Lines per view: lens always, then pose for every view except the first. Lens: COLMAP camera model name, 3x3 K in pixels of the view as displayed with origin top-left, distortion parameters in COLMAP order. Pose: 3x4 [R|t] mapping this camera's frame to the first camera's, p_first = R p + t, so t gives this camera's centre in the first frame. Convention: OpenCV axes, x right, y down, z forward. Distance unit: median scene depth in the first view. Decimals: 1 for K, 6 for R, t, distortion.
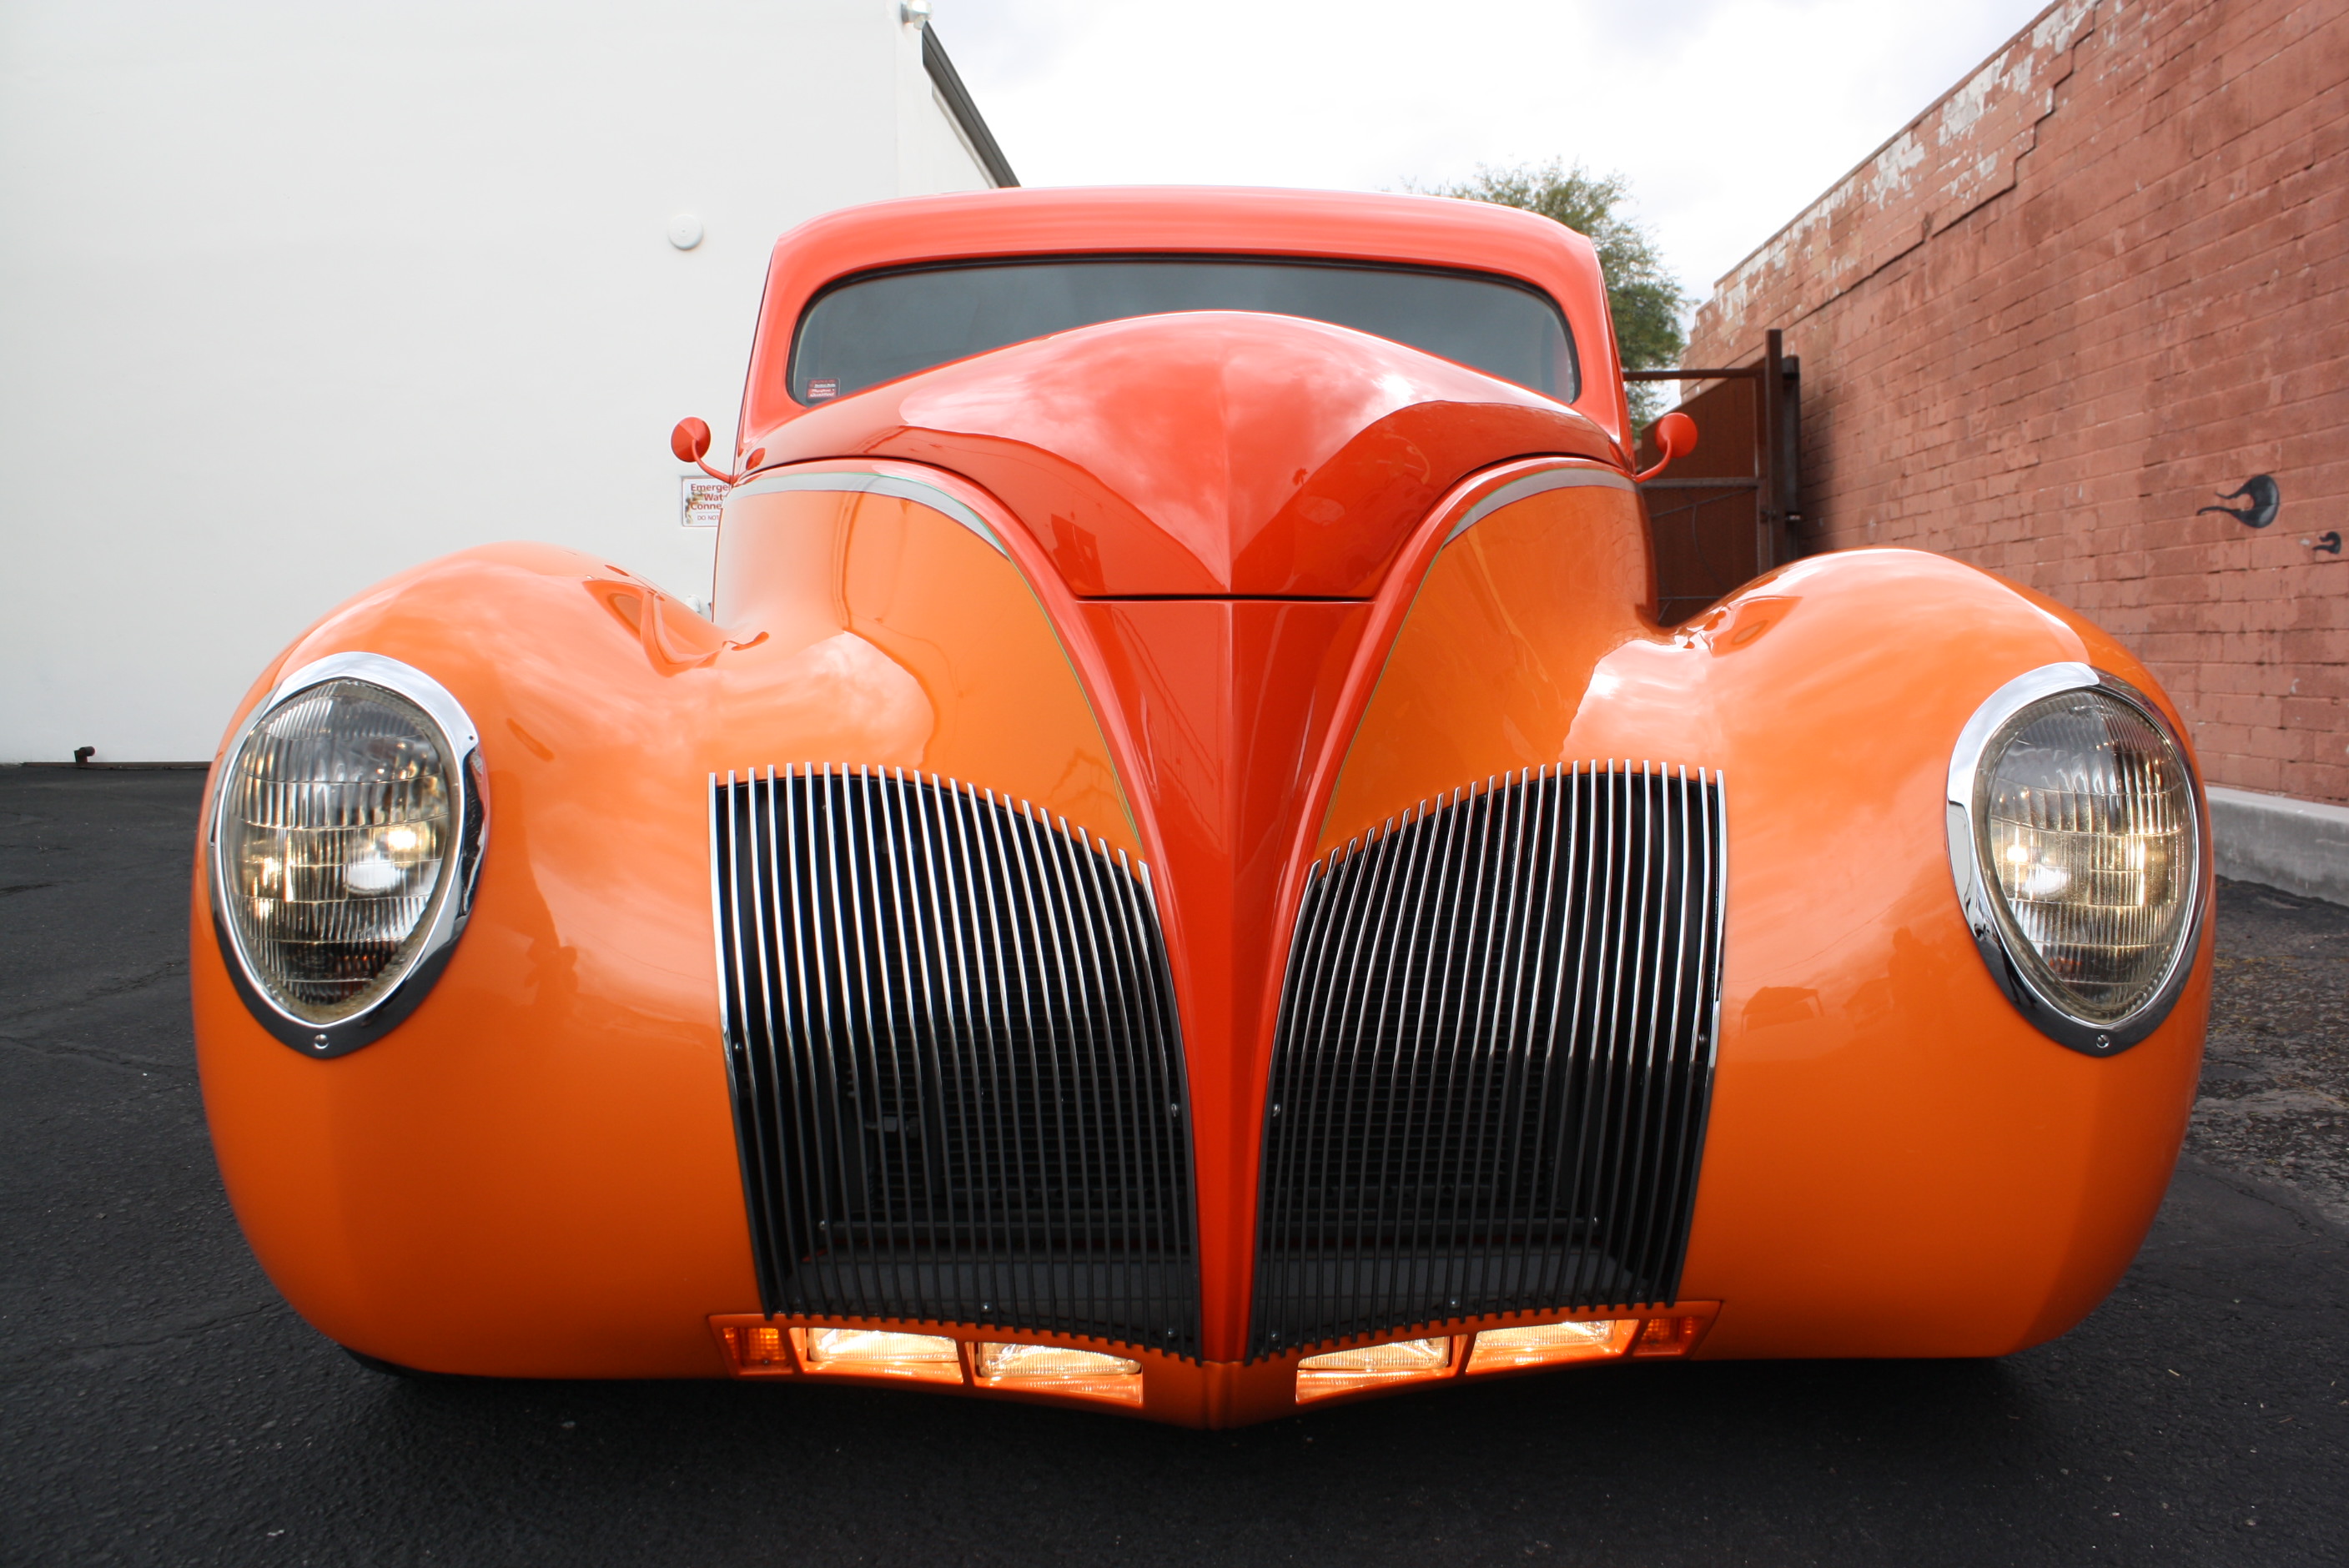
lens RADIAL K [[1977.5, 0, 1211.9], [0, 1977.5, 777.1], [0, 0, 1]] dist [-0.168896, 0.147656]
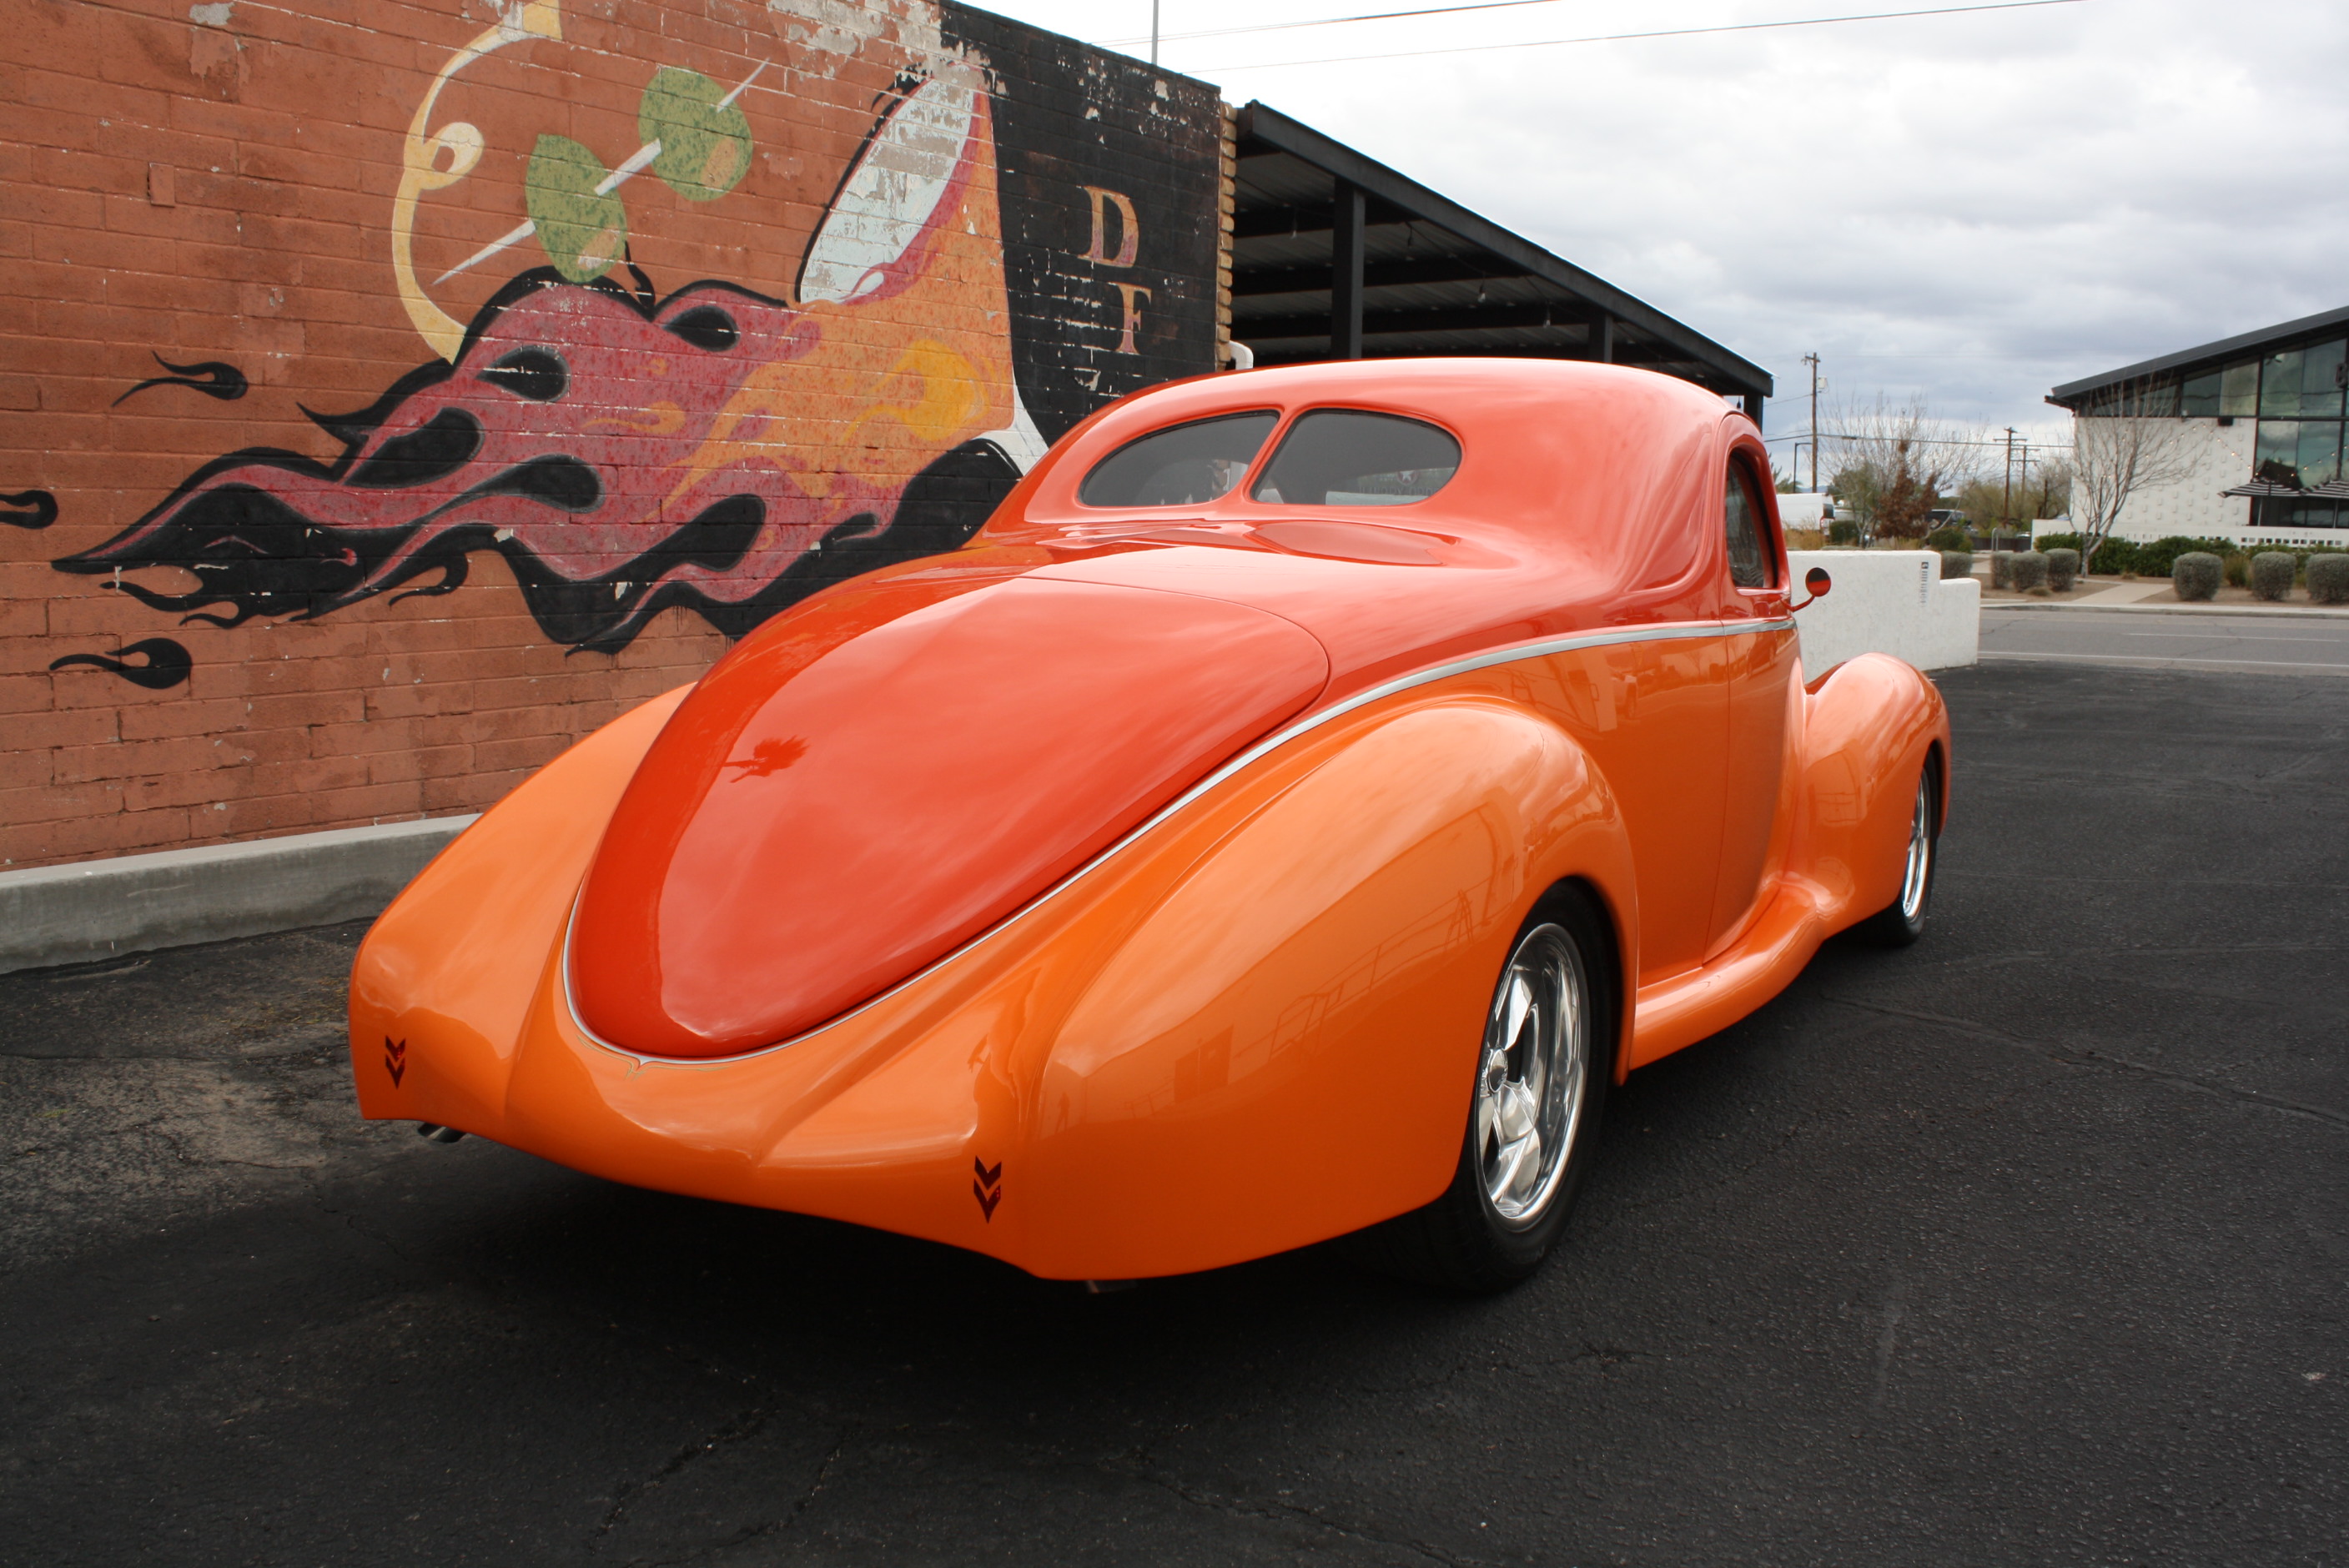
lens RADIAL K [[2070.1, 0, 1199.0], [0, 2070.1, 780.6], [0, 0, 1]] dist [-0.162742, 0.148329]
pose [[-0.846338, -0.063615, 0.528833, -0.311329], [0.031646, 0.985083, 0.169145, -0.133217], [-0.531705, 0.159889, -0.831700, 1.145393]]
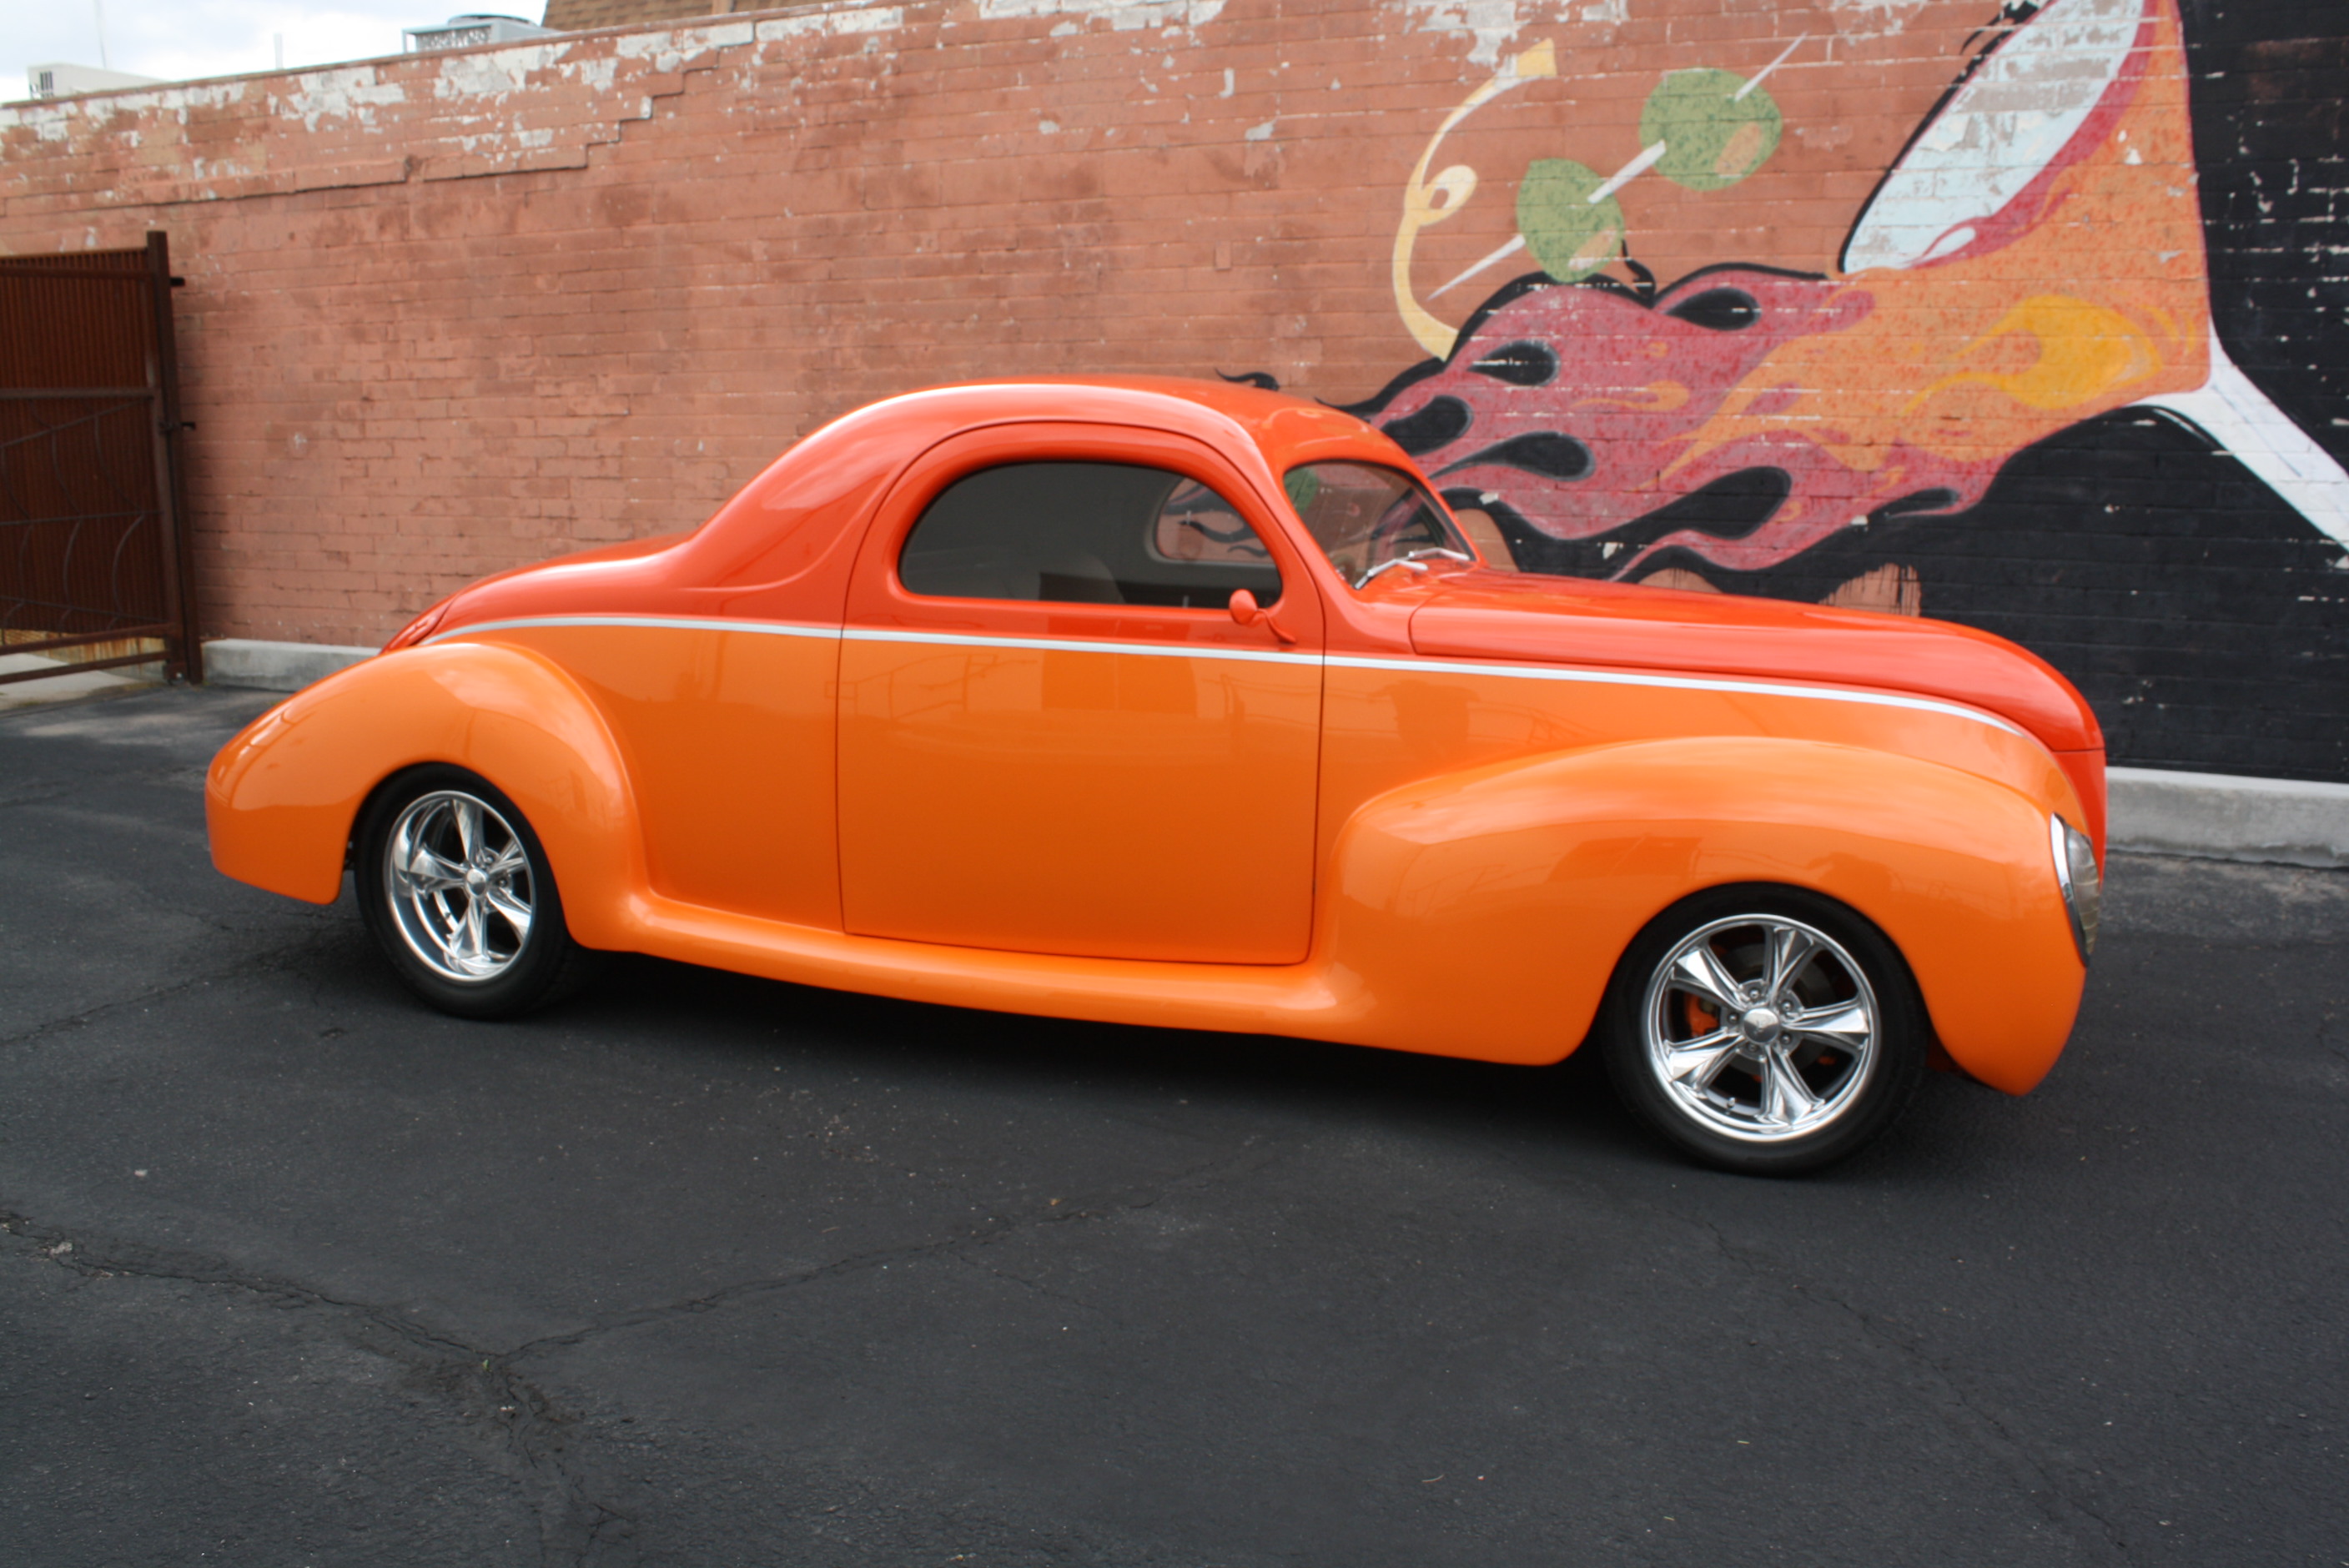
lens RADIAL K [[2070.1, 0, 1199.0], [0, 2070.1, 780.6], [0, 0, 1]] dist [-0.162742, 0.148329]
pose [[0.389270, -0.149547, 0.908903, -0.677702], [0.053076, 0.988735, 0.139951, -0.109923], [-0.919593, -0.006237, 0.392822, 0.209517]]
